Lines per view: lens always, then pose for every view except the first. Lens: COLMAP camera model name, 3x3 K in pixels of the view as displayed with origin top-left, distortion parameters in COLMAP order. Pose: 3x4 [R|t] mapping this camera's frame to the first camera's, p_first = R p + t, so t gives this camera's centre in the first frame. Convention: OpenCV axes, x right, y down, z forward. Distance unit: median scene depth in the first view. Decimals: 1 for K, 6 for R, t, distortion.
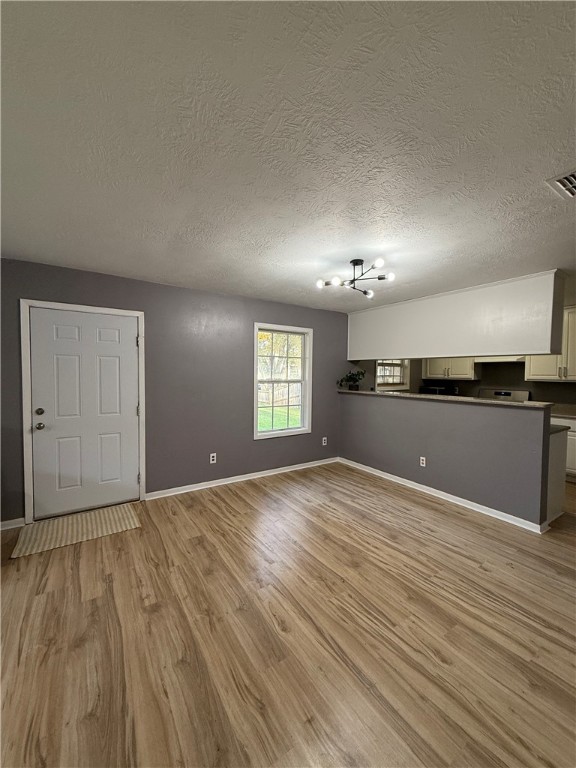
lens RADIAL K [[306.1, 0, 288.0], [0, 306.1, 384.0], [0, 0, 1]] dist [-0.001037, -0.000125]
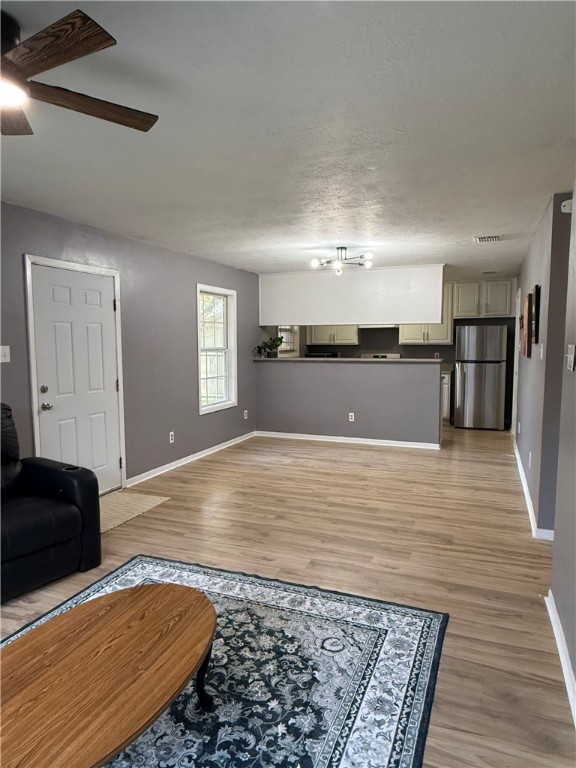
lens RADIAL K [[501.3, 0, 288.0], [0, 501.3, 384.0], [0, 0, 1]] dist [-0.001223, 0.001940]
pose [[0.826647, -0.061850, 0.559312, -0.714681], [0.033222, 0.997572, 0.061214, 0.009532], [-0.561740, -0.032021, 0.826694, -0.361460]]
